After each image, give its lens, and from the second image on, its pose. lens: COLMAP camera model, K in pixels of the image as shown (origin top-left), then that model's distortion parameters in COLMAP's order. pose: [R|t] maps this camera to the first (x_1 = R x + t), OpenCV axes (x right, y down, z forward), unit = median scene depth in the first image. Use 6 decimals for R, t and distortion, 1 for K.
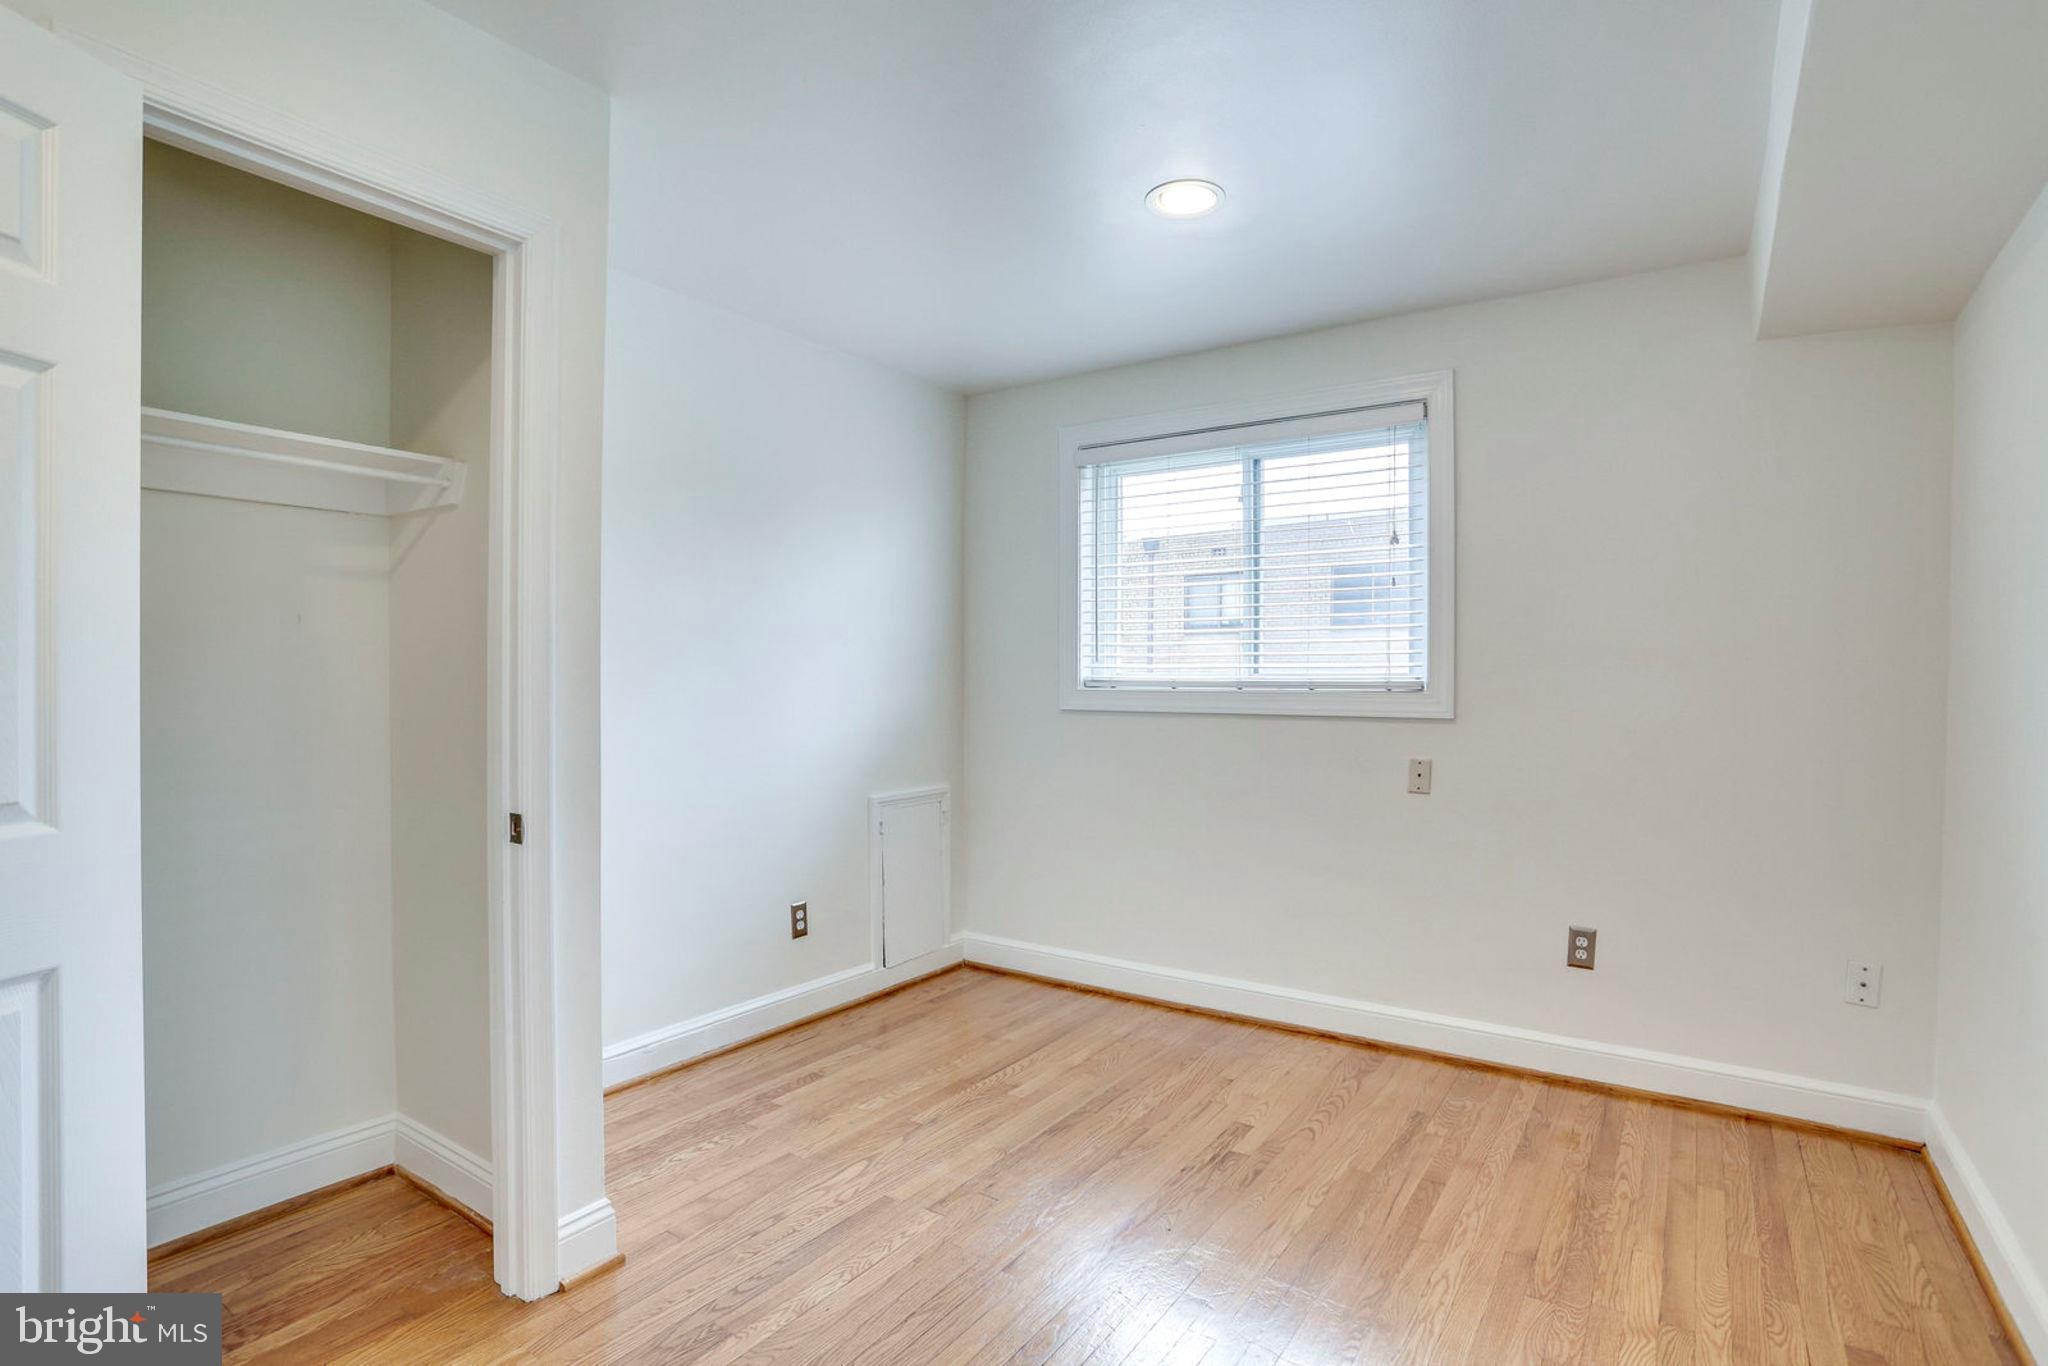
lens RADIAL K [[1013.5, 0, 1019.1], [0, 1013.5, 680.4], [0, 0, 1]] dist [-0.021531, 0.001342]
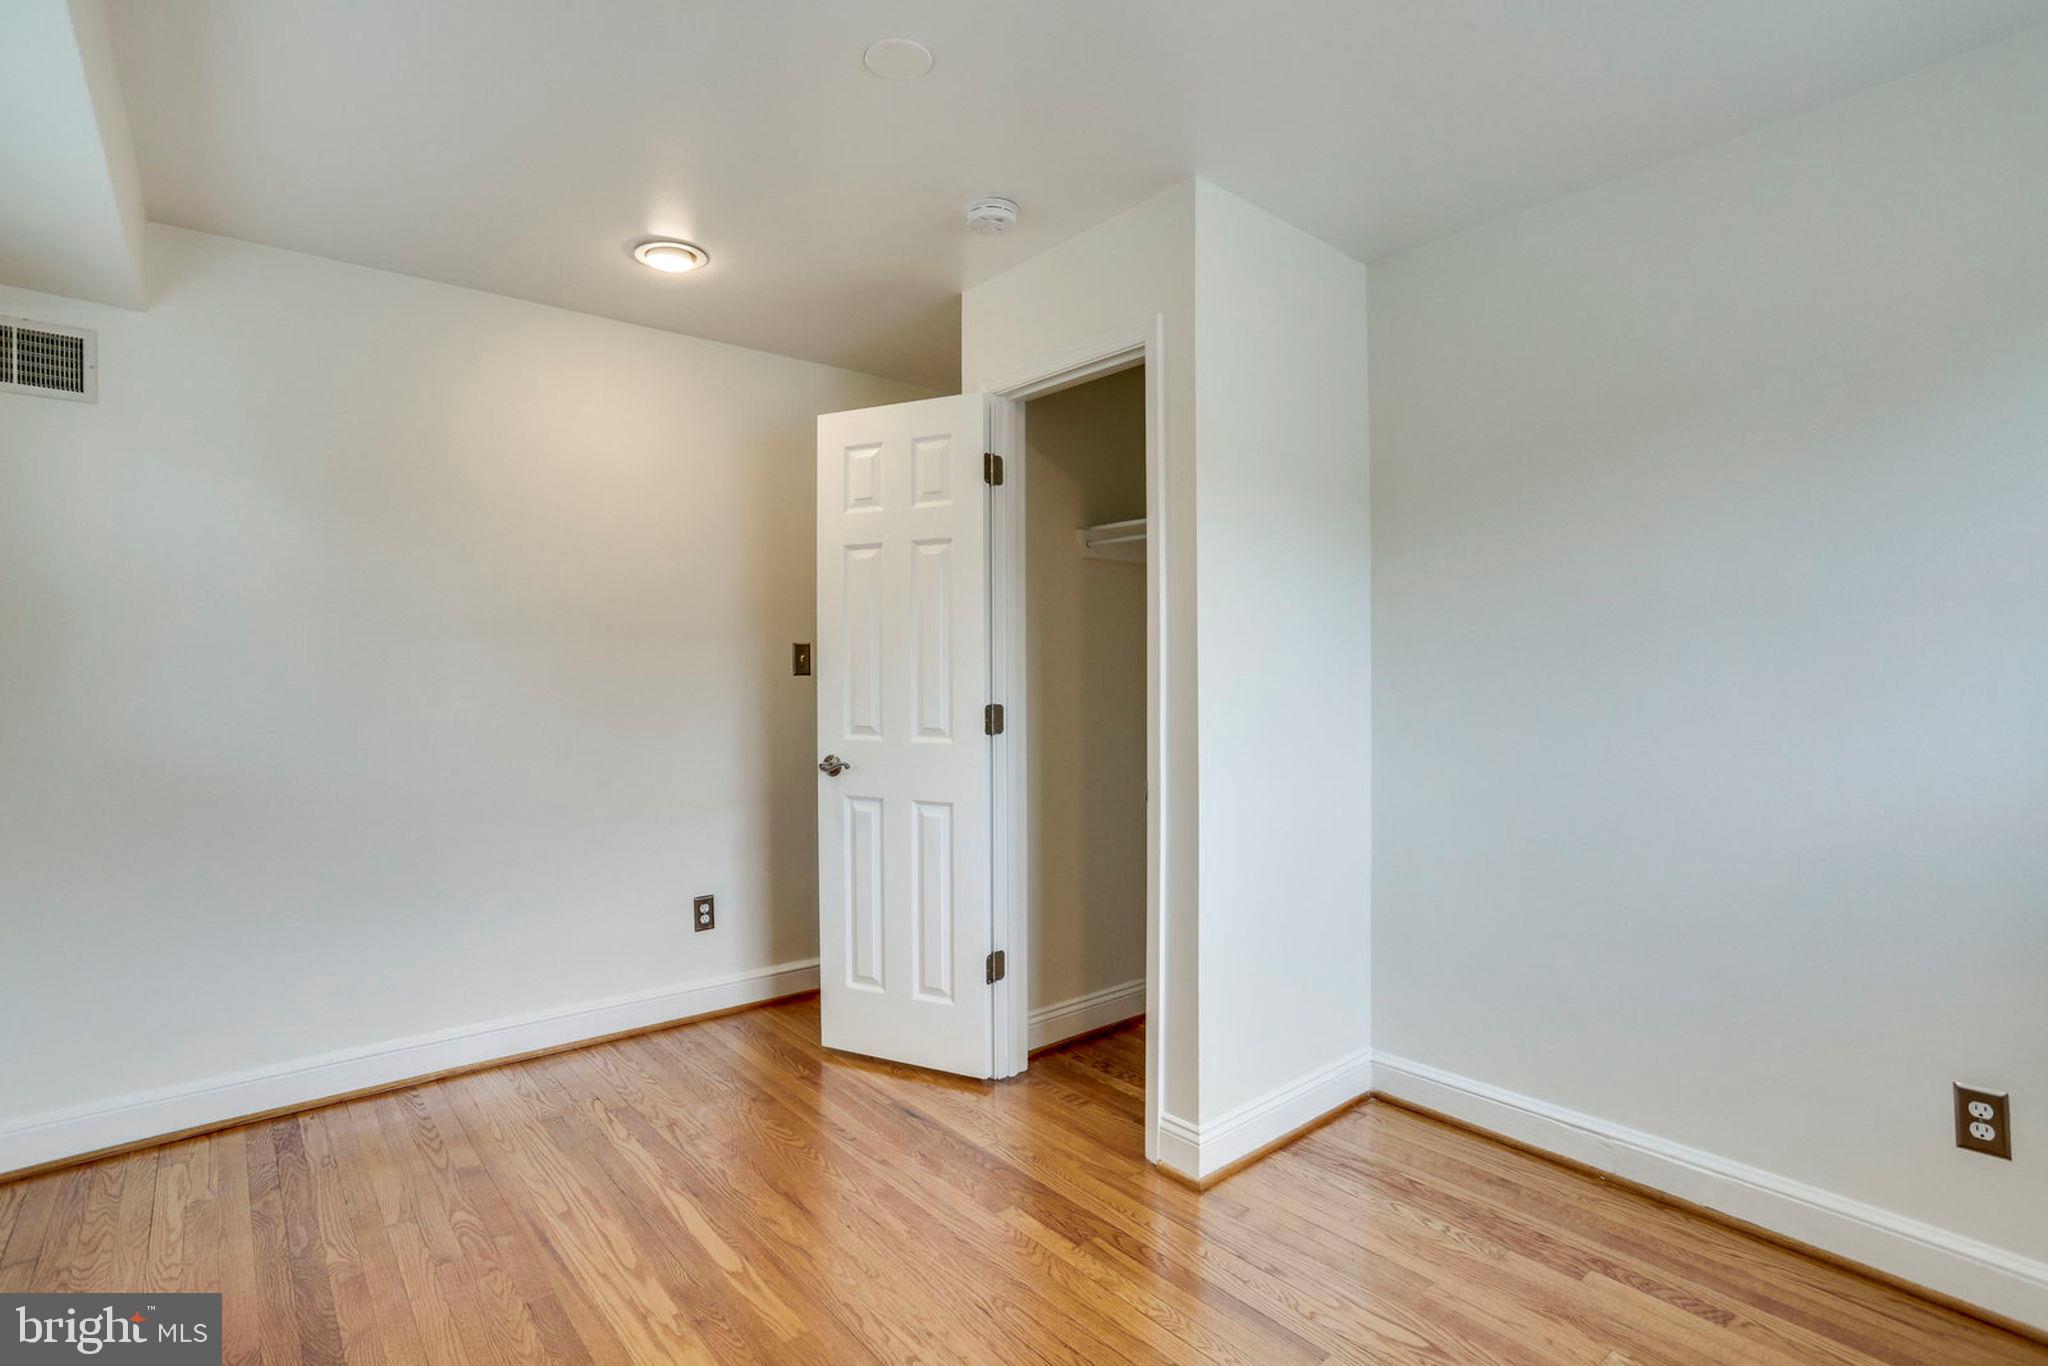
lens RADIAL K [[996.2, 0, 1018.3], [0, 996.2, 685.0], [0, 0, 1]] dist [0.001303, 0.000571]
pose [[-0.273825, 0.003396, -0.961774, 0.542818], [-0.000263, 0.999993, 0.003606, 0.003961], [0.961780, 0.001241, -0.273822, 0.816010]]
